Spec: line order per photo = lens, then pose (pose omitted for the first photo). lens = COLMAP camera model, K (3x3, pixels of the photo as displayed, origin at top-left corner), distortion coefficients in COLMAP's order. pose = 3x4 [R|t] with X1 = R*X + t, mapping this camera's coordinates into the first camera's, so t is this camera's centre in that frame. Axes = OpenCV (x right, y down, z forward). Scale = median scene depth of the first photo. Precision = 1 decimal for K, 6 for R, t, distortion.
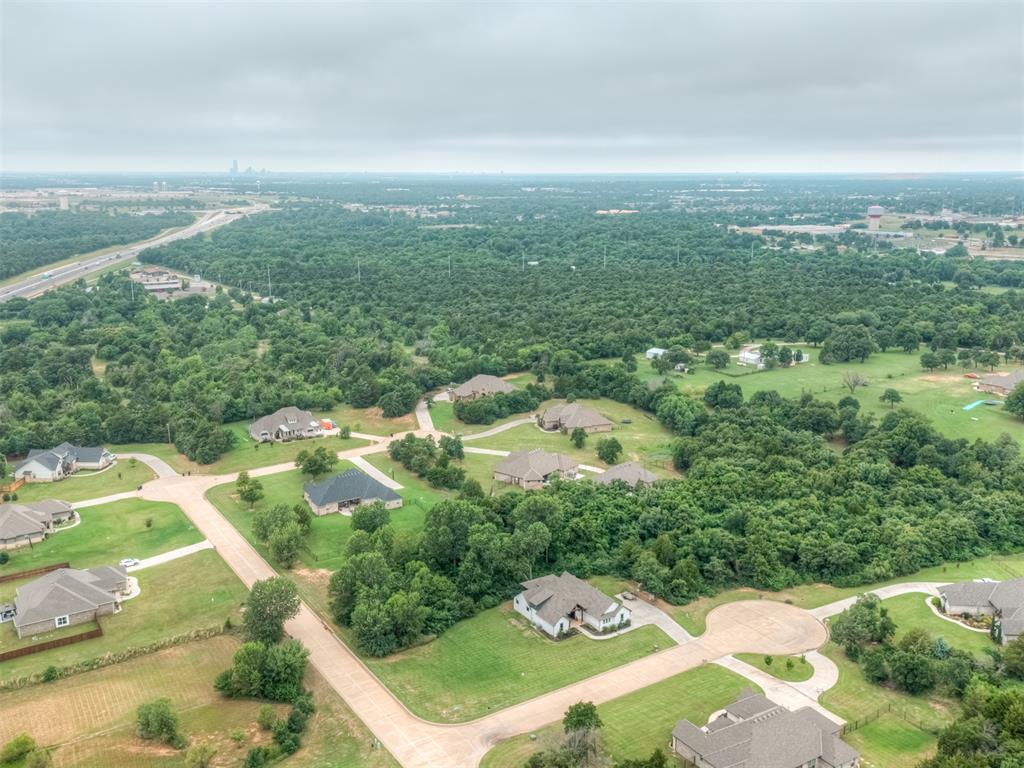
lens RADIAL K [[953.7, 0, 514.4], [0, 953.7, 384.5], [0, 0, 1]] dist [0.048190, -0.021769]
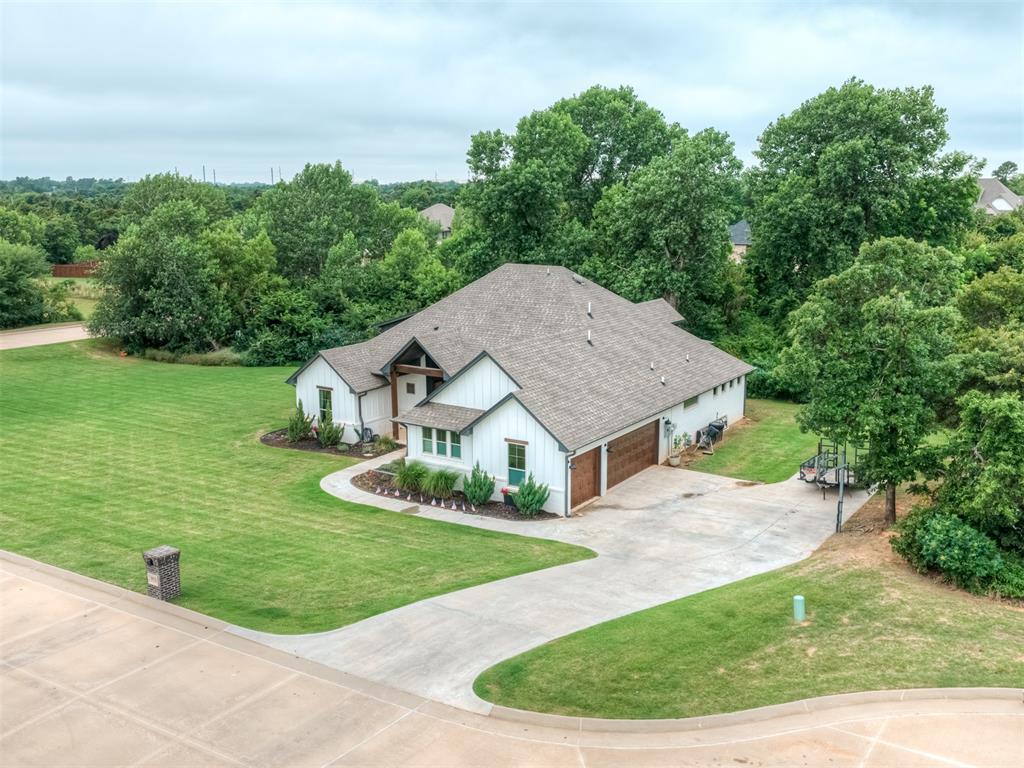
lens RADIAL K [[988.1, 0, 513.6], [0, 988.1, 384.9], [0, 0, 1]] dist [0.041447, 0.000000]
pose [[0.411864, 0.186521, -0.891952, 0.255280], [-0.201621, 0.973220, 0.110416, 0.193653], [0.888660, 0.134360, 0.438440, 0.849269]]
